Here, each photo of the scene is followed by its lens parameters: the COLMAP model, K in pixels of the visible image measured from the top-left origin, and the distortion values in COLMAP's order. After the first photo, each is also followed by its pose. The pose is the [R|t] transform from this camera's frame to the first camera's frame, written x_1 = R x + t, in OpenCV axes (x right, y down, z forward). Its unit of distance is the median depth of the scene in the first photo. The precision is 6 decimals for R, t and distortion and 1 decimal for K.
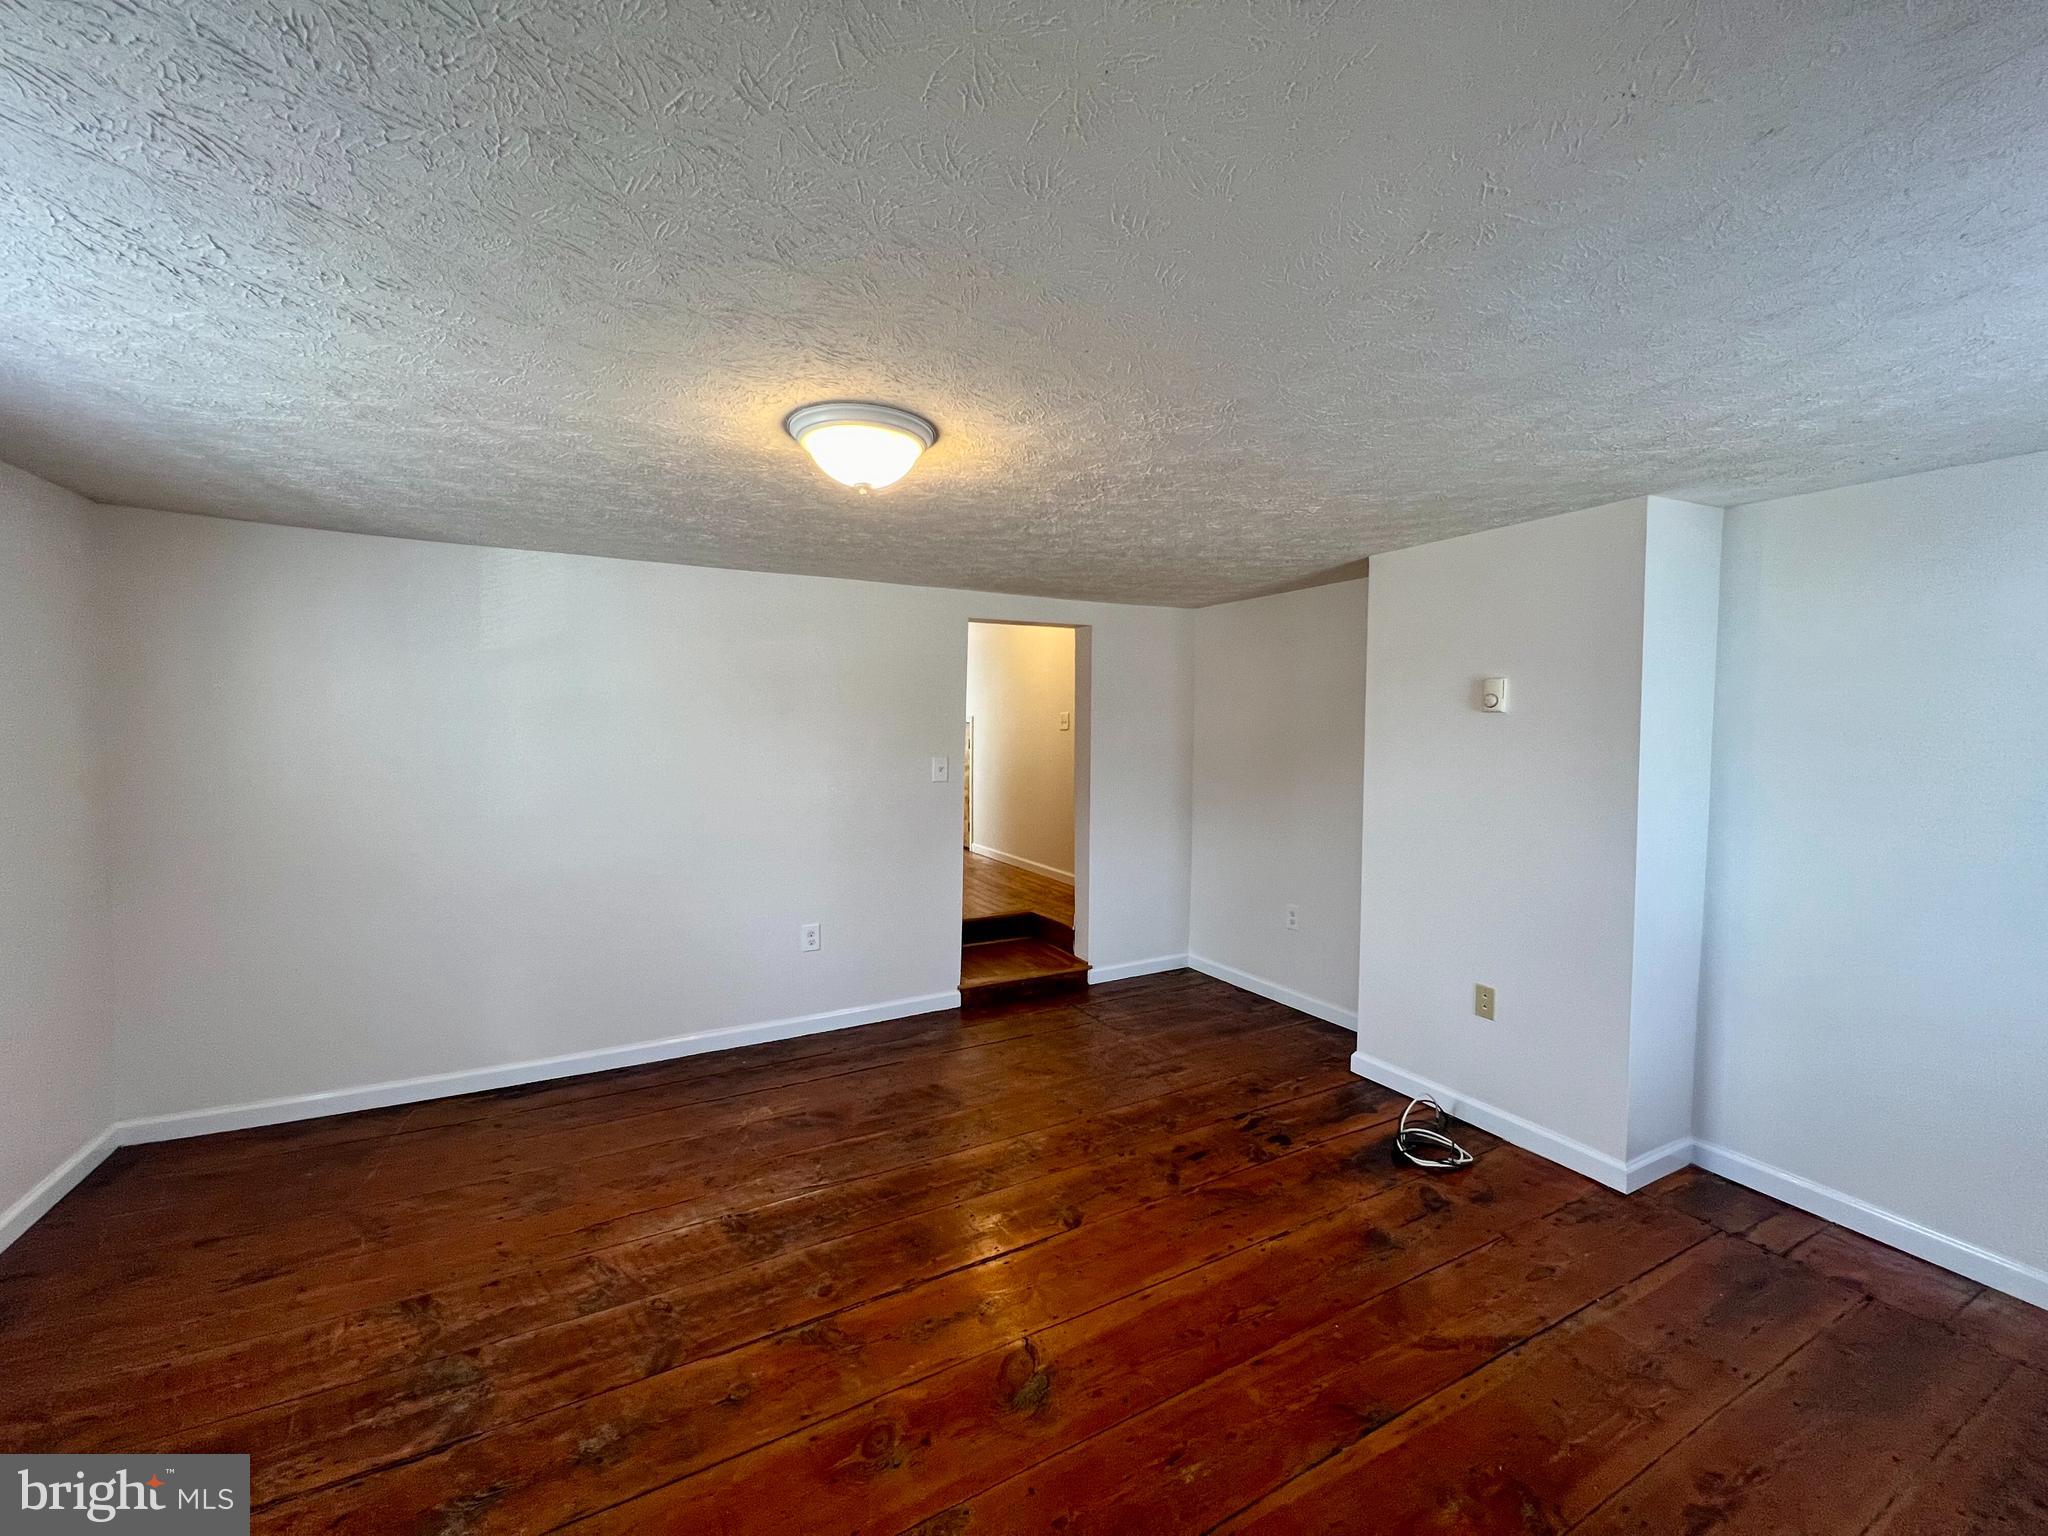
lens RADIAL K [[818.0, 0, 1019.3], [0, 818.0, 766.9], [0, 0, 1]] dist [0.000637, 0.000025]
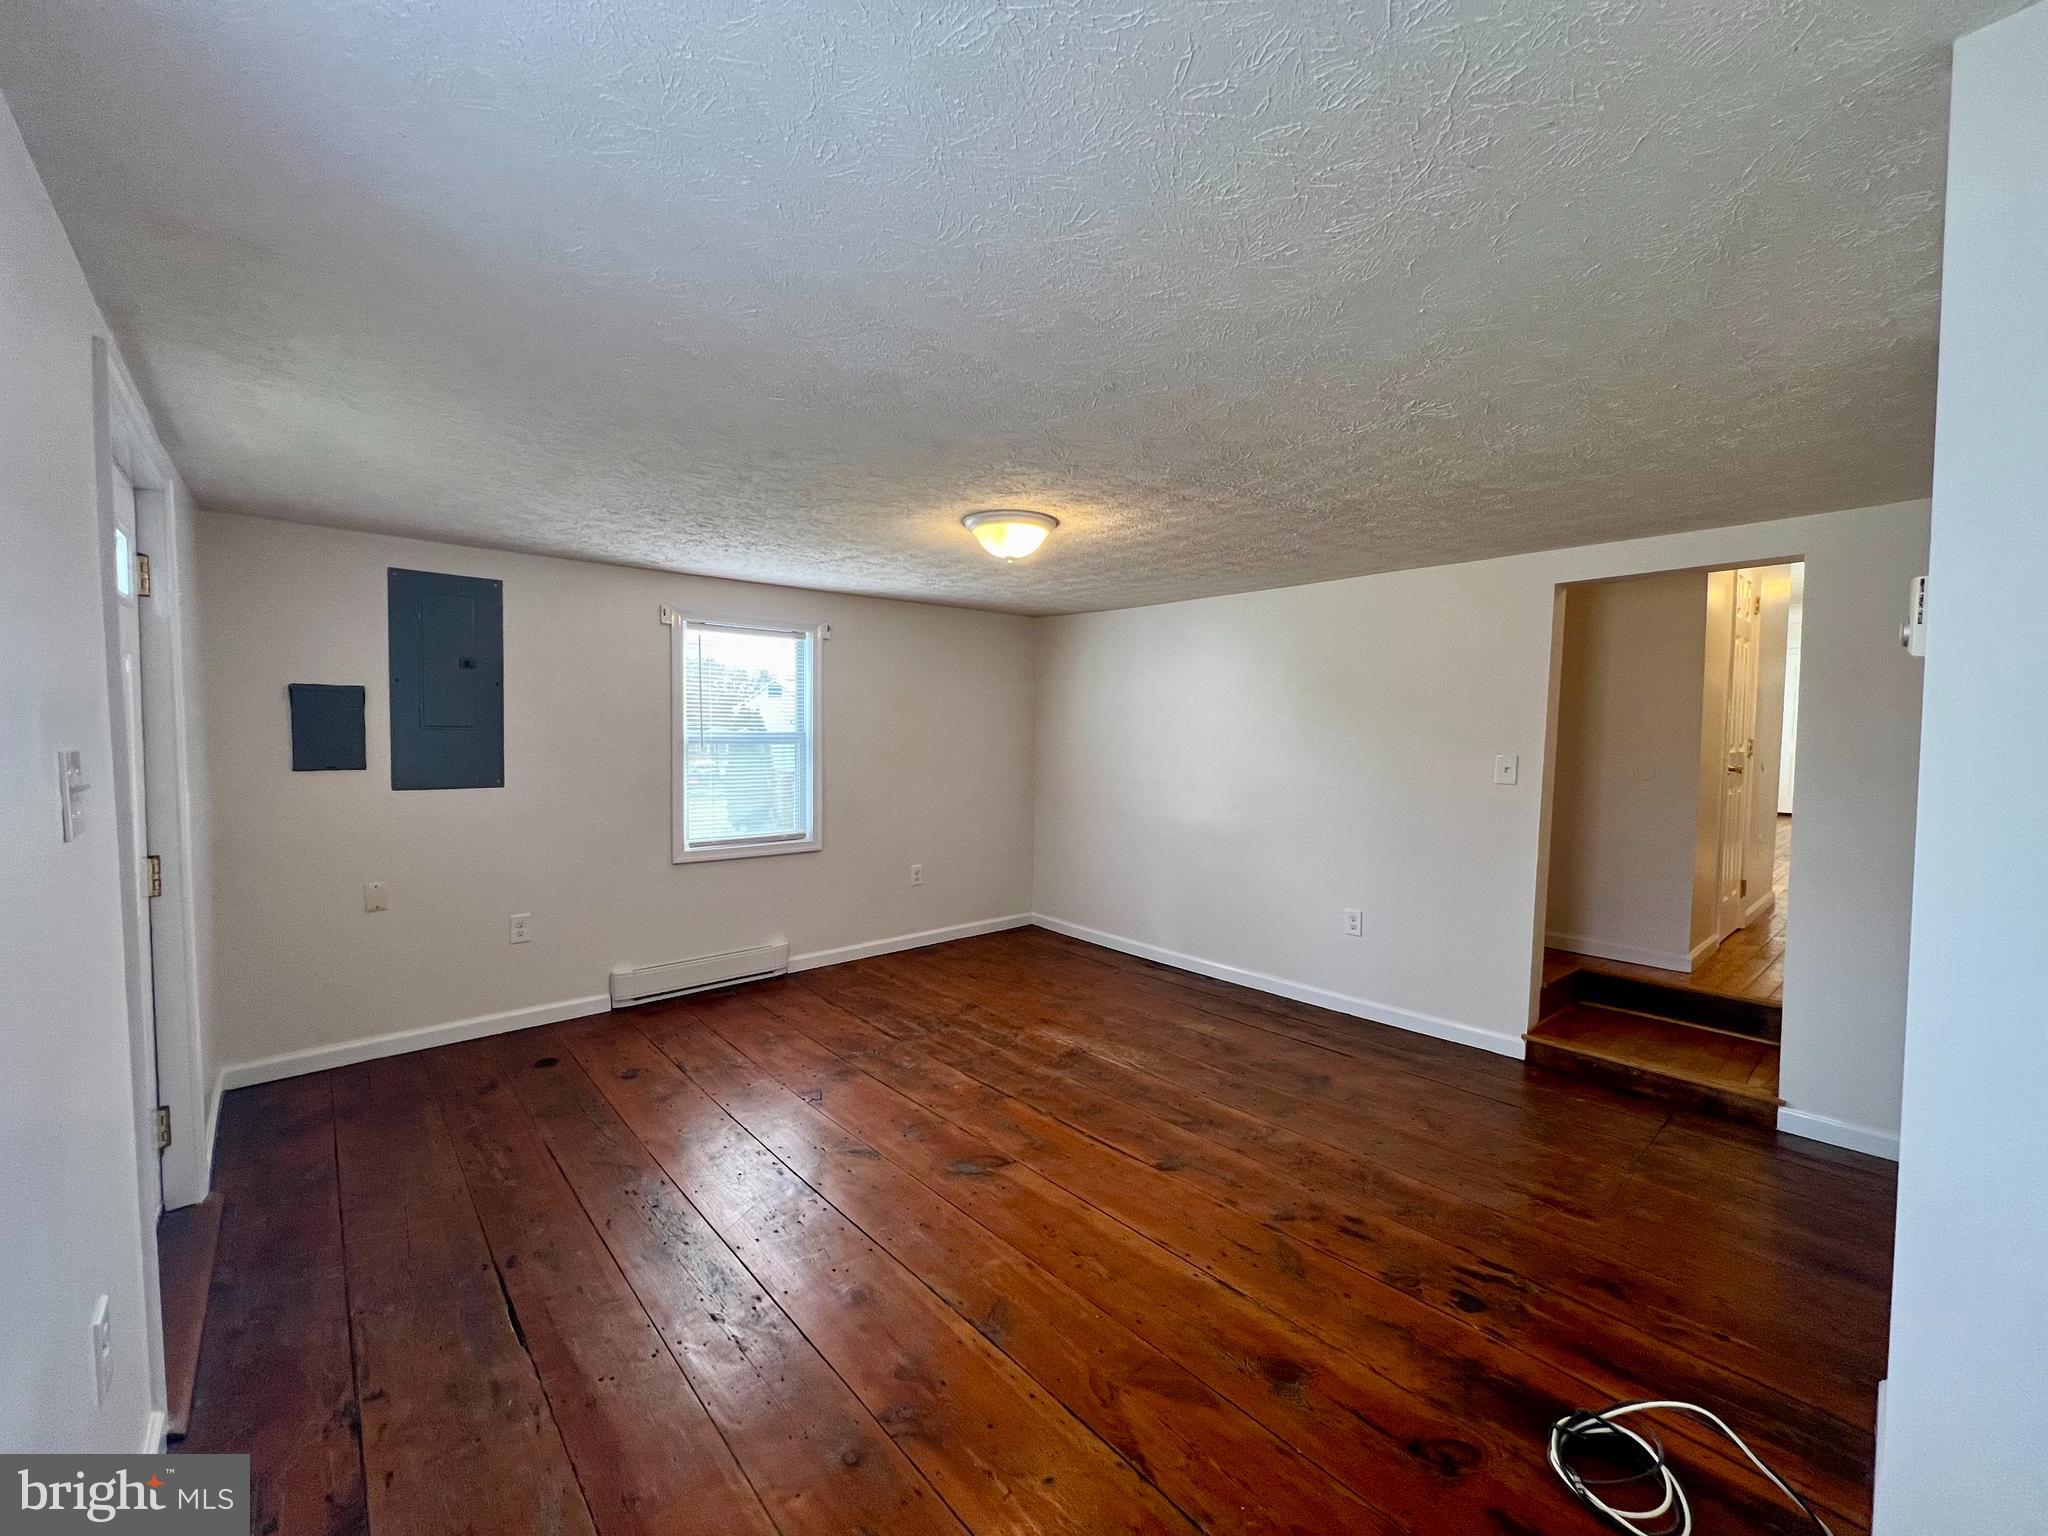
lens RADIAL K [[819.5, 0, 1019.4], [0, 819.5, 768.1], [0, 0, 1]] dist [-0.000028, -0.000214]
pose [[0.231726, 0.042423, -0.971856, 0.986724], [-0.053356, 0.998099, 0.030846, 0.003809], [0.971317, 0.044707, 0.233549, 0.499311]]
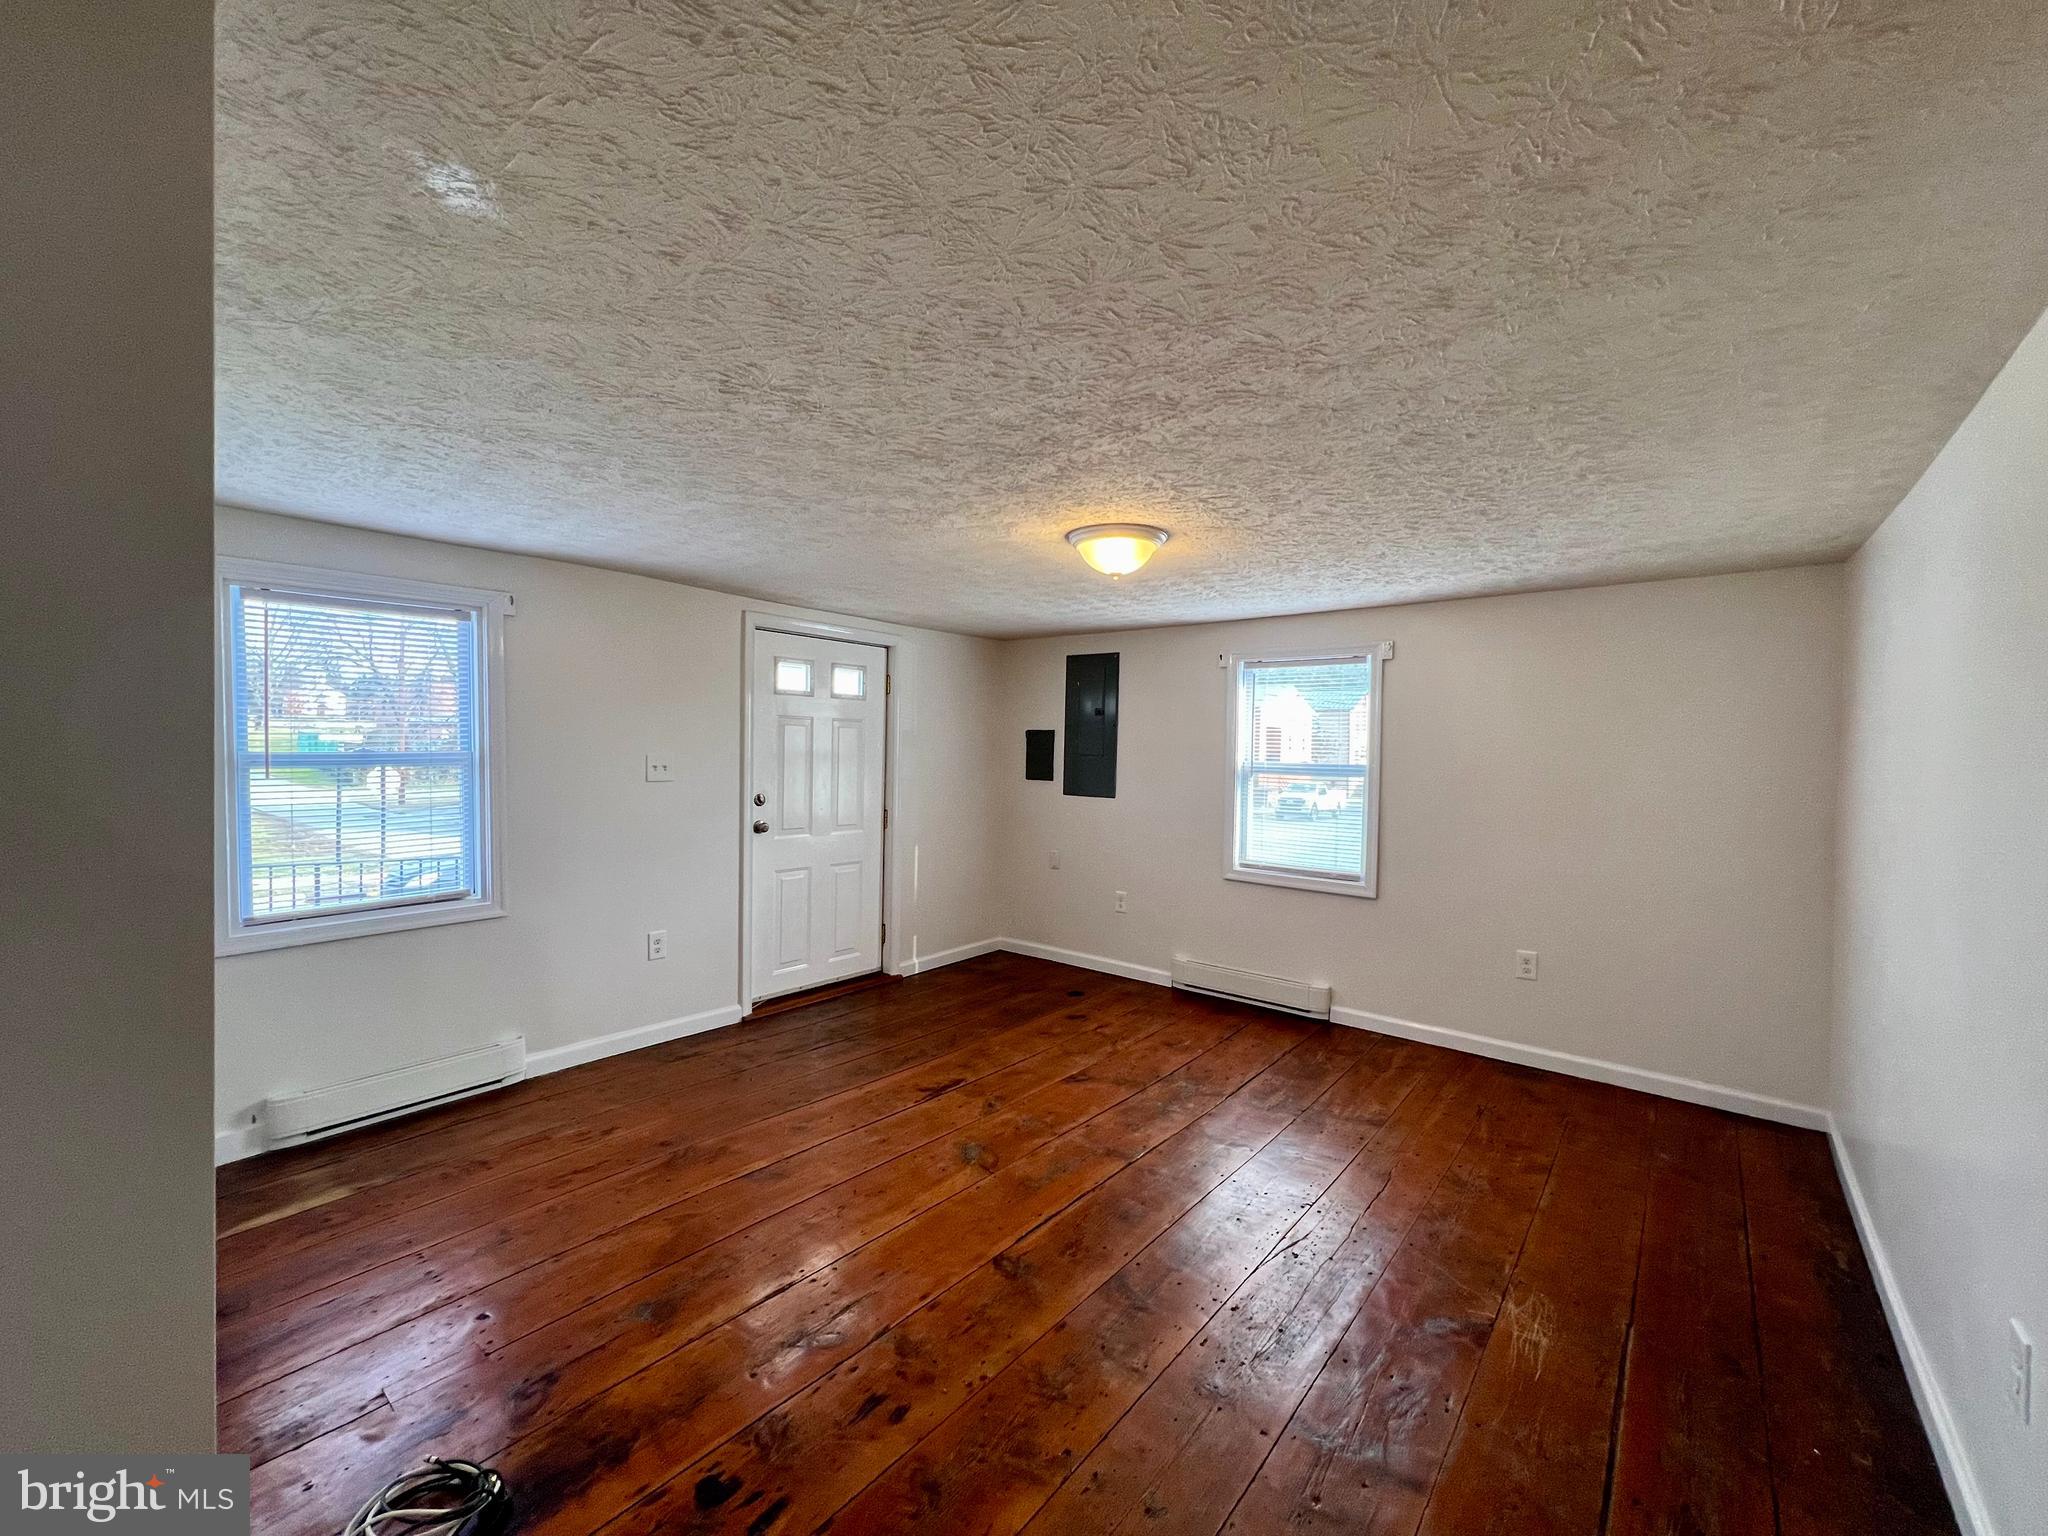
lens RADIAL K [[819.5, 0, 1019.4], [0, 819.5, 768.1], [0, 0, 1]] dist [-0.000028, -0.000214]
pose [[-0.922770, -0.015696, -0.385031, 0.388762], [-0.043555, 0.997016, 0.063740, -0.062142], [0.382881, 0.075588, -0.920700, 1.705342]]
